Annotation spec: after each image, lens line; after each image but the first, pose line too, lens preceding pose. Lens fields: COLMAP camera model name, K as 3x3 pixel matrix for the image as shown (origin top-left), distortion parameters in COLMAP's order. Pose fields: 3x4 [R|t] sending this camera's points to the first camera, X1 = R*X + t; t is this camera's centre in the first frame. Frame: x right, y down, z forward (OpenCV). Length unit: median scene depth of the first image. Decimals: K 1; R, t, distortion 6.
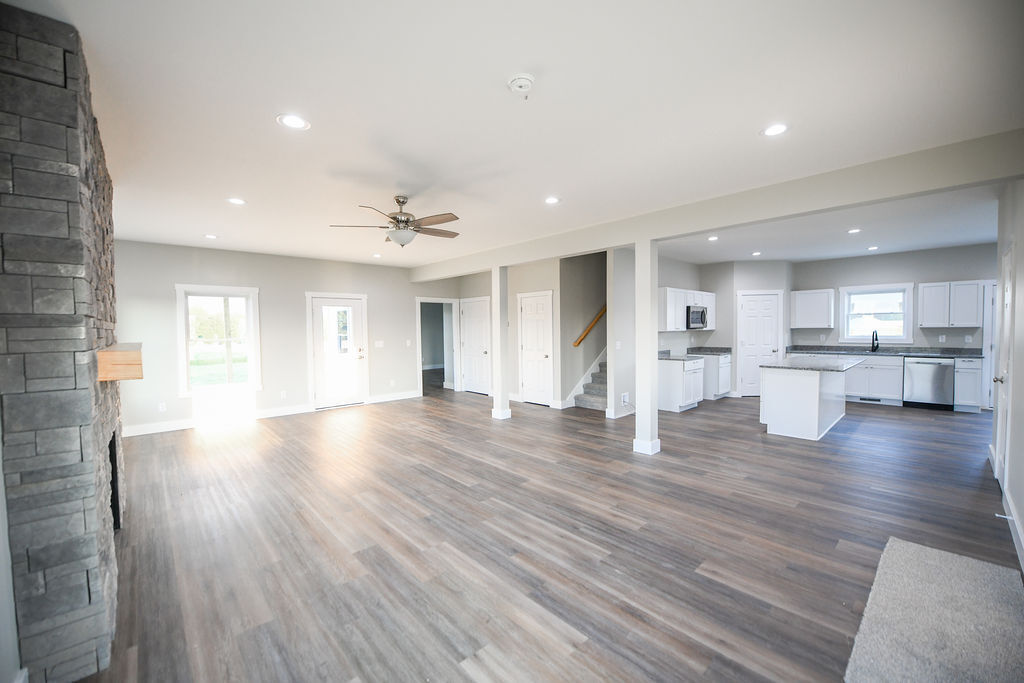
lens RADIAL K [[409.7, 0, 511.0], [0, 409.7, 343.9], [0, 0, 1]] dist [-0.016266, -0.002054]
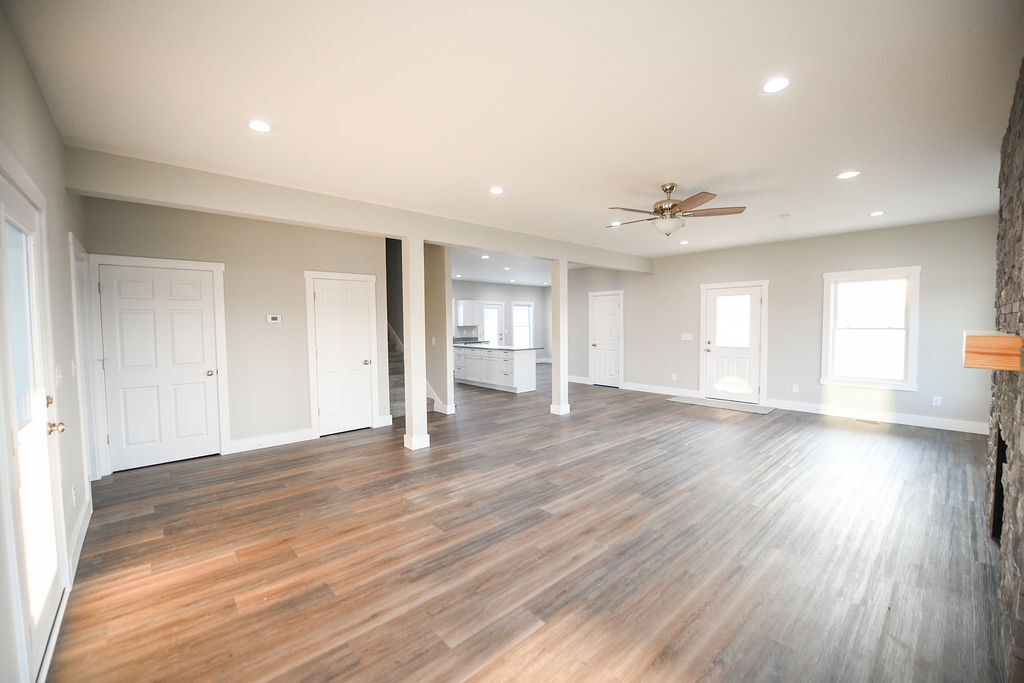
lens RADIAL K [[409.7, 0, 512.5], [0, 409.7, 341.9], [0, 0, 1]] dist [-0.016266, -0.002054]
pose [[0.004618, -0.033447, 0.999430, -1.051842], [0.049763, 0.998210, 0.033176, -0.029933], [-0.998750, 0.049582, 0.006275, 1.161992]]
